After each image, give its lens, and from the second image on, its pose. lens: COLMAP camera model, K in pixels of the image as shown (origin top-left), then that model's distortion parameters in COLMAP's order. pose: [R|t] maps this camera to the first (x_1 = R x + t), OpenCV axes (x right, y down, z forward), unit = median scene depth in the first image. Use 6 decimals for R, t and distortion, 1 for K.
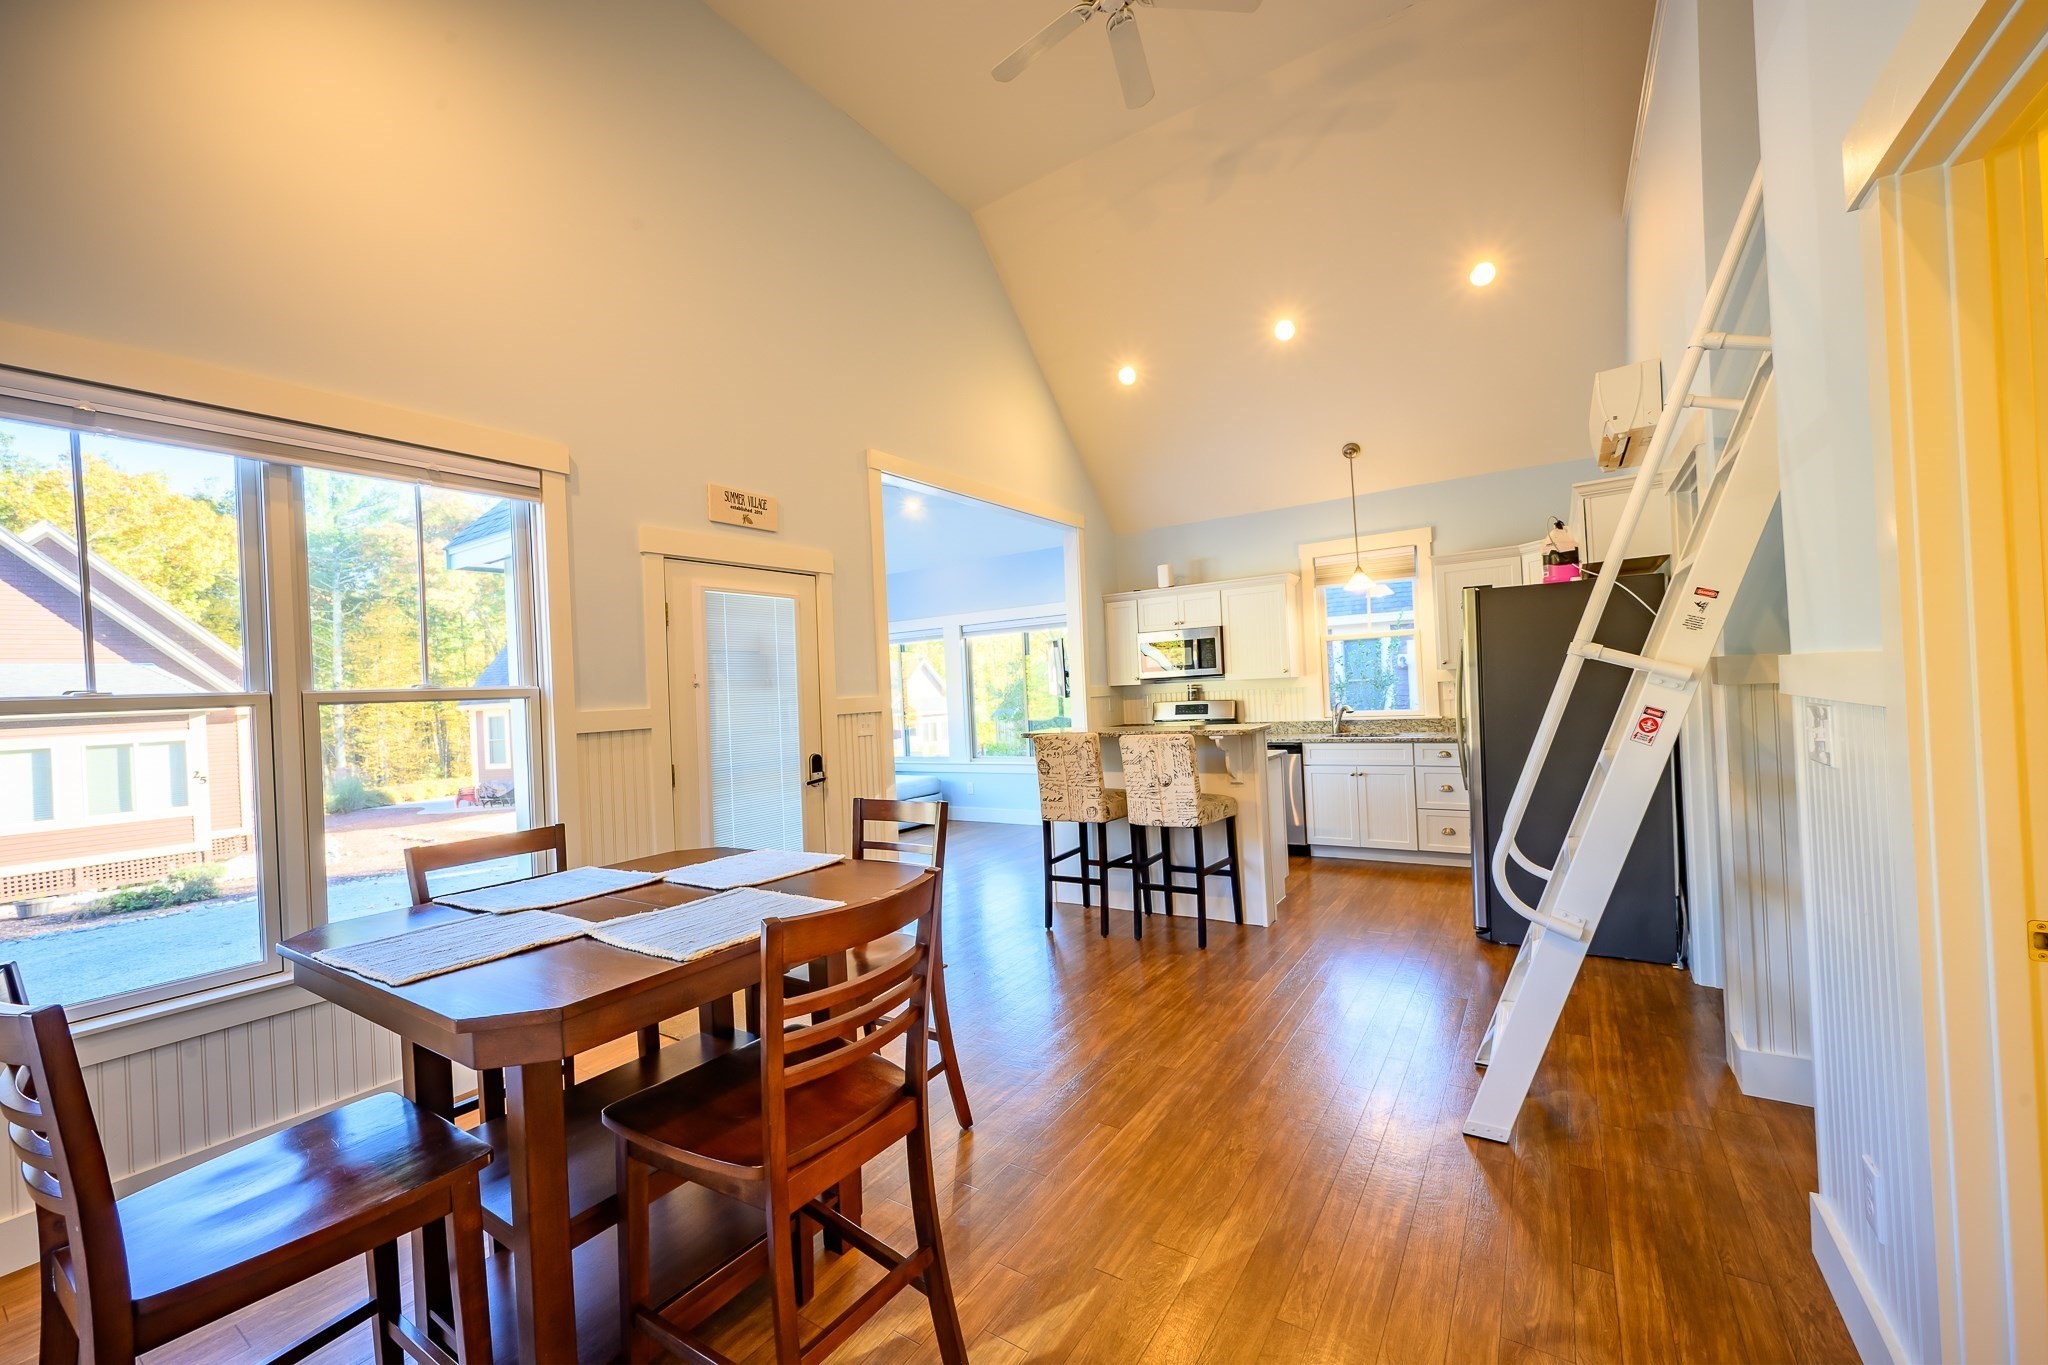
lens RADIAL K [[799.9, 0, 1022.5], [0, 799.9, 684.1], [0, 0, 1]] dist [-0.000241, -0.000022]
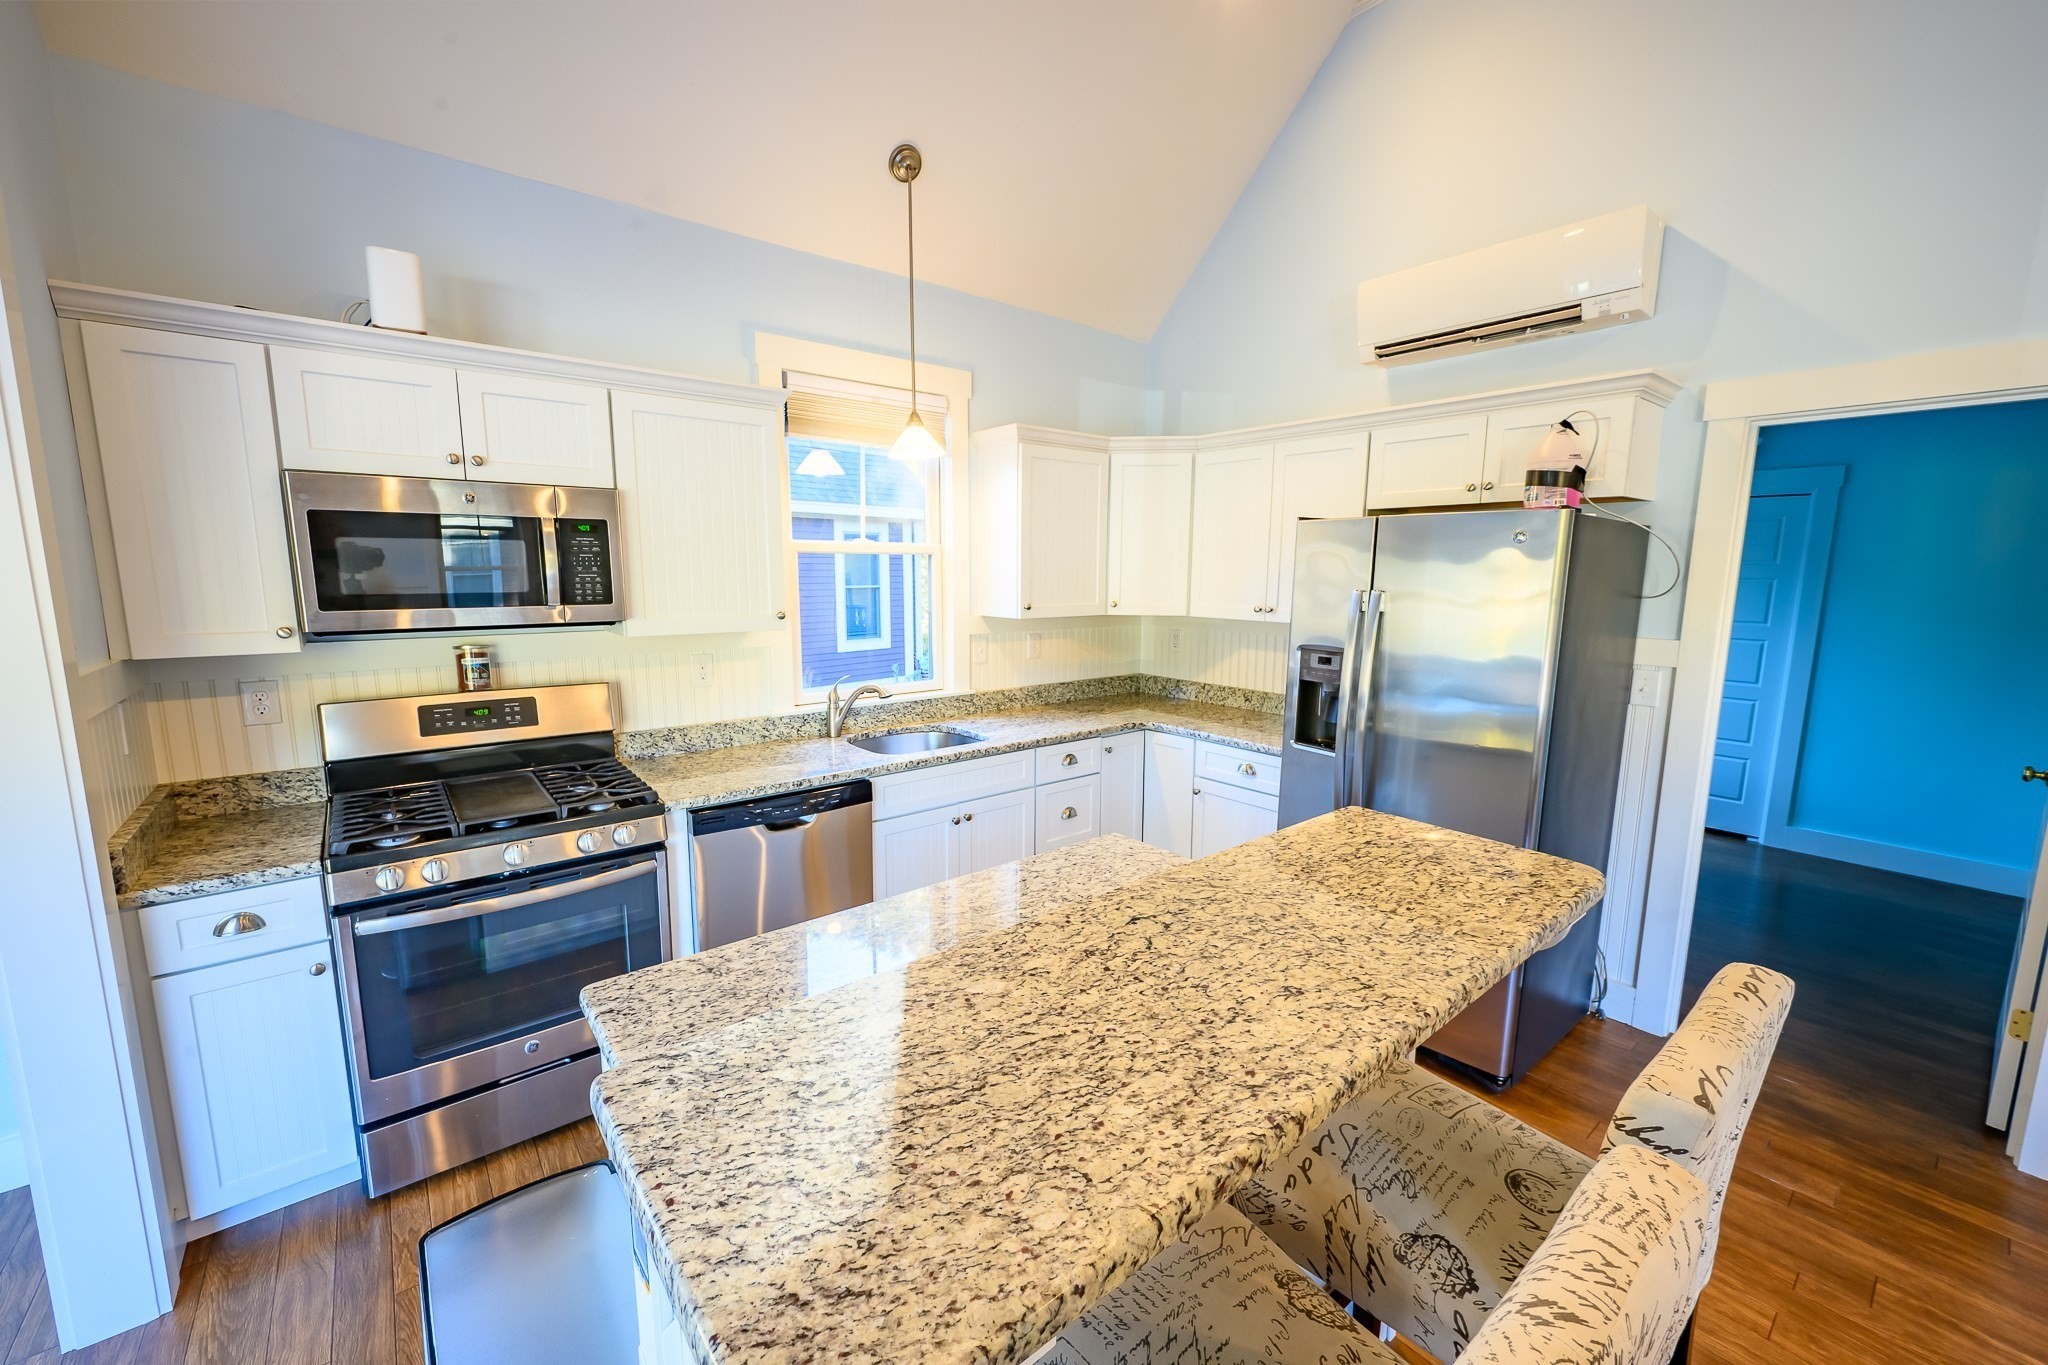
lens RADIAL K [[800.7, 0, 1020.6], [0, 800.7, 684.9], [0, 0, 1]] dist [-0.000974, 0.000036]
pose [[0.298678, -0.089926, 0.950108, -0.060379], [-0.027879, 0.994304, 0.102874, -0.029734], [-0.953947, -0.057215, 0.294469, 0.795958]]
